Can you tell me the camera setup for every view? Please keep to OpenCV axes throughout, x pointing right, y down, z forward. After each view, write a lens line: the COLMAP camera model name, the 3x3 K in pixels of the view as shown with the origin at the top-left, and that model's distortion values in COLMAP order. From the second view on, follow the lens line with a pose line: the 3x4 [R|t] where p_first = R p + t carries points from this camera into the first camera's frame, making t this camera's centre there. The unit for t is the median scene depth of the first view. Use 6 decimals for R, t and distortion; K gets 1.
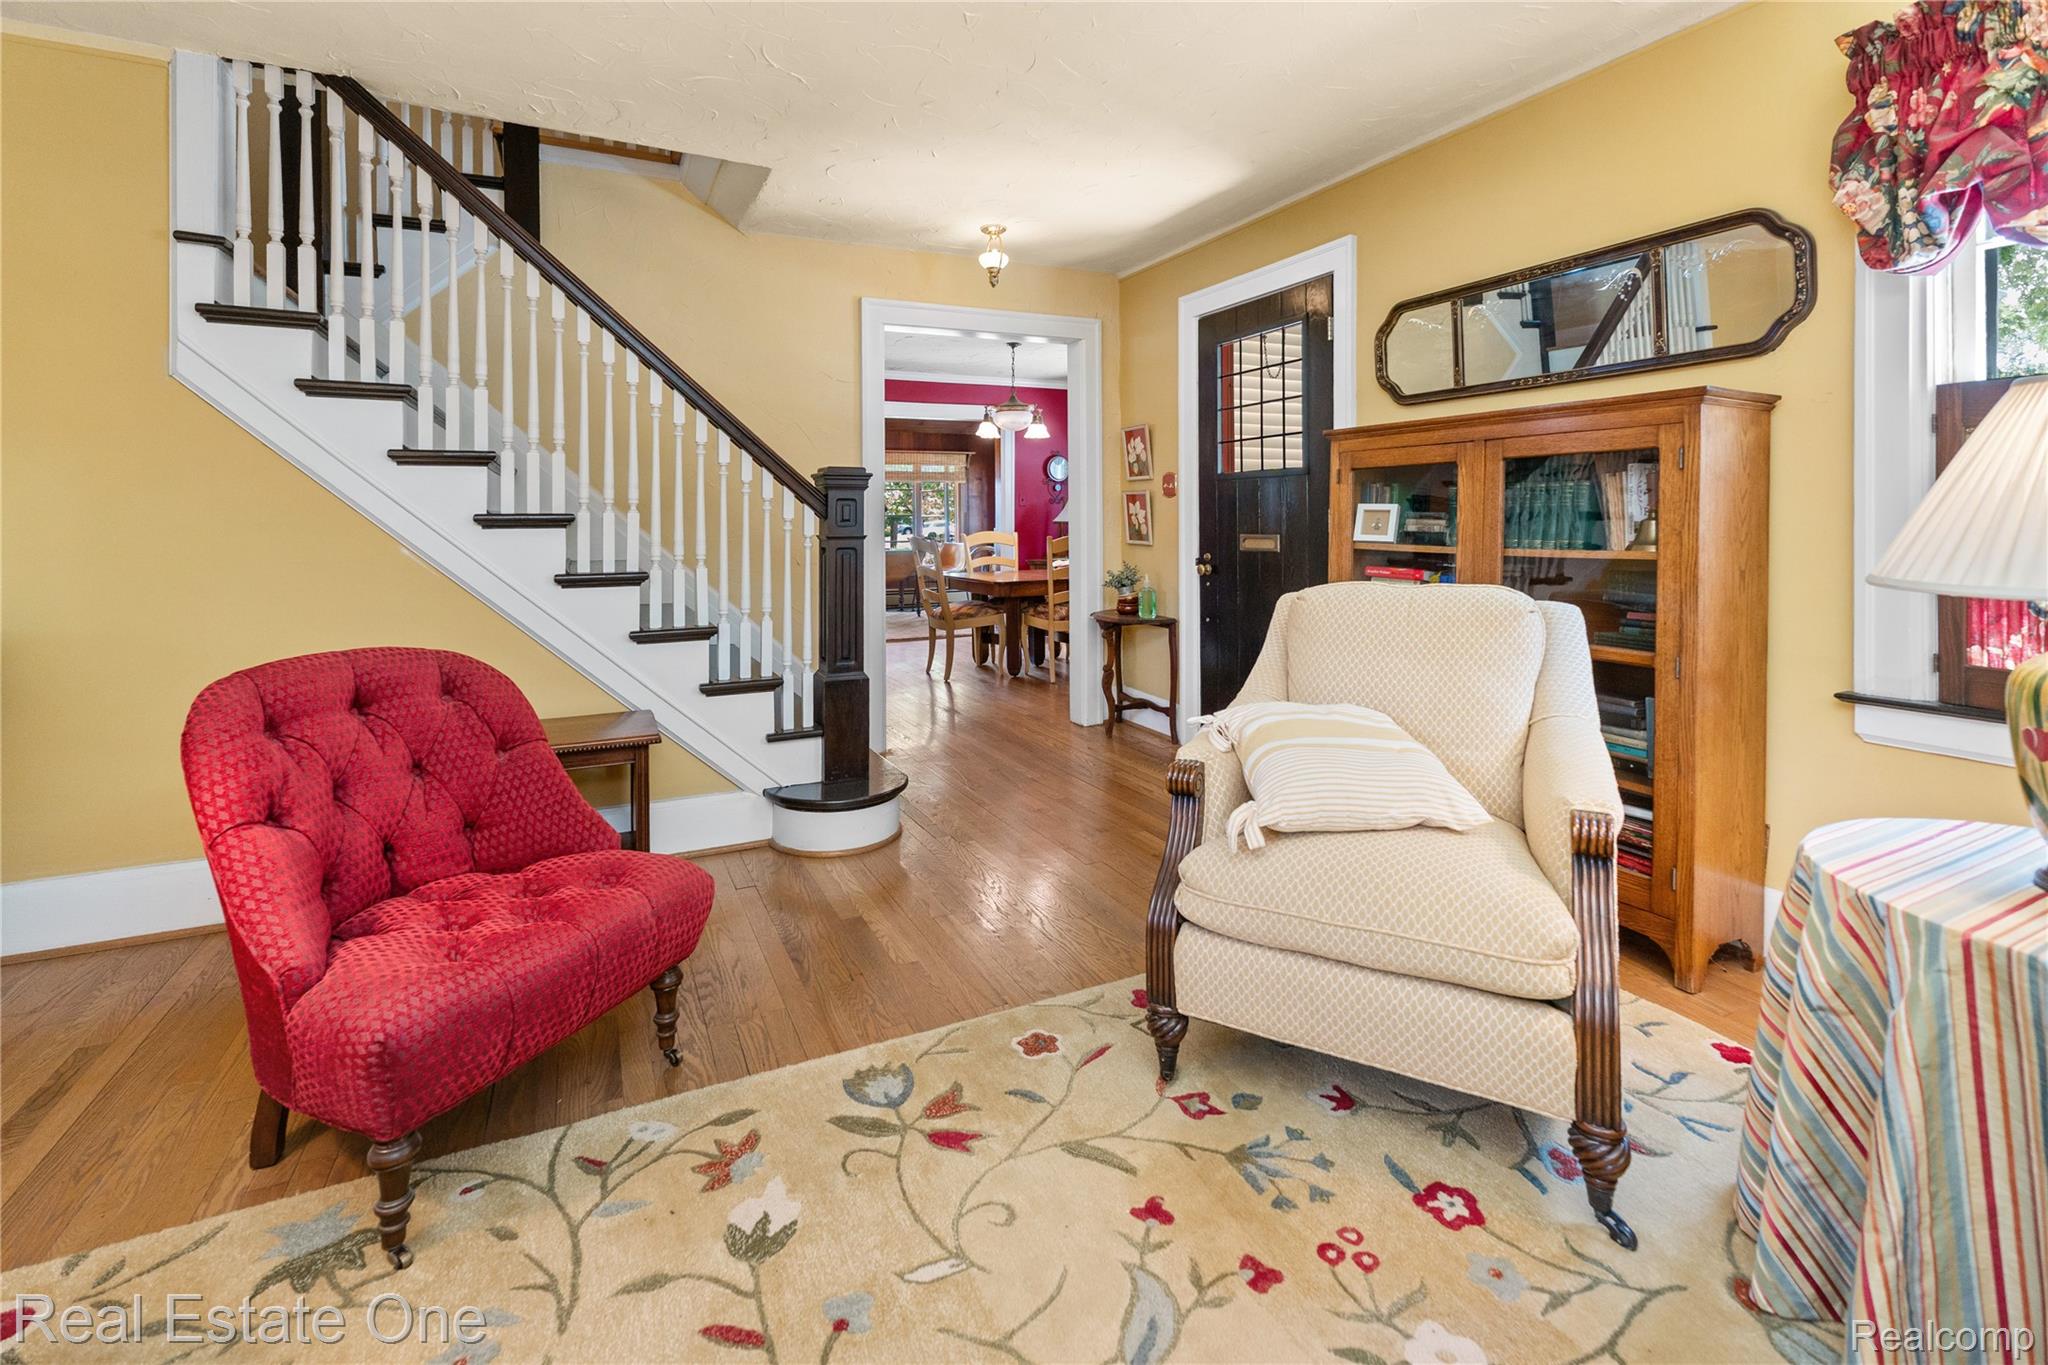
lens RADIAL K [[918.7, 0, 1016.9], [0, 918.7, 514.2], [0, 0, 1]] dist [0.009217, -0.000269]
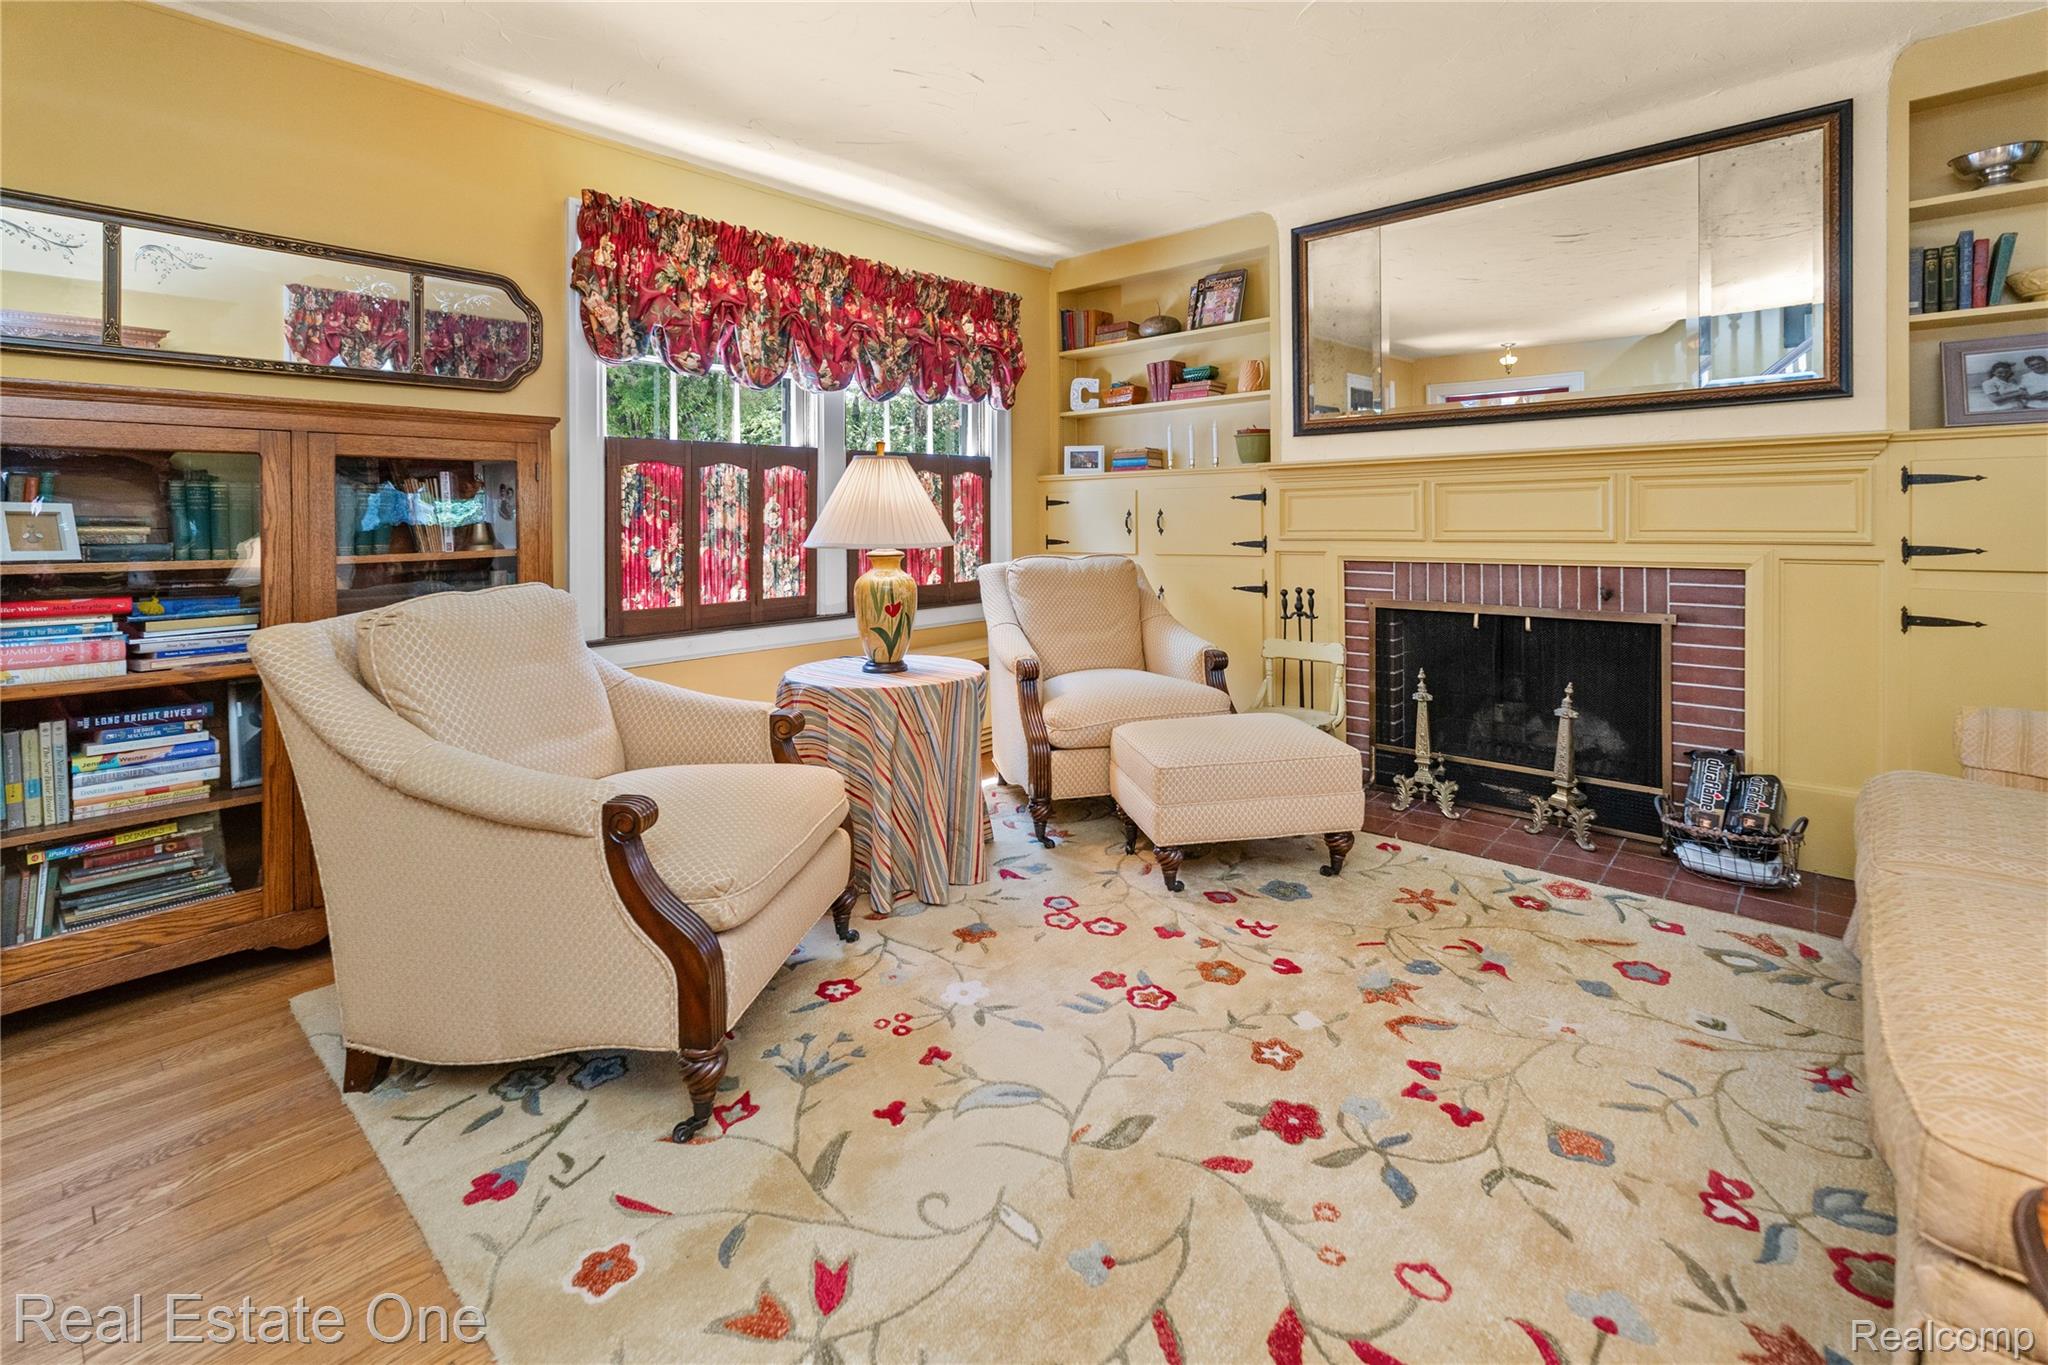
lens RADIAL K [[918.7, 0, 1016.9], [0, 918.7, 514.2], [0, 0, 1]] dist [0.009217, -0.000269]
pose [[-0.374546, 0.009618, 0.927158, -0.922136], [0.009100, 0.999936, -0.006697, 0.013850], [-0.927164, 0.005928, -0.374610, 1.197285]]
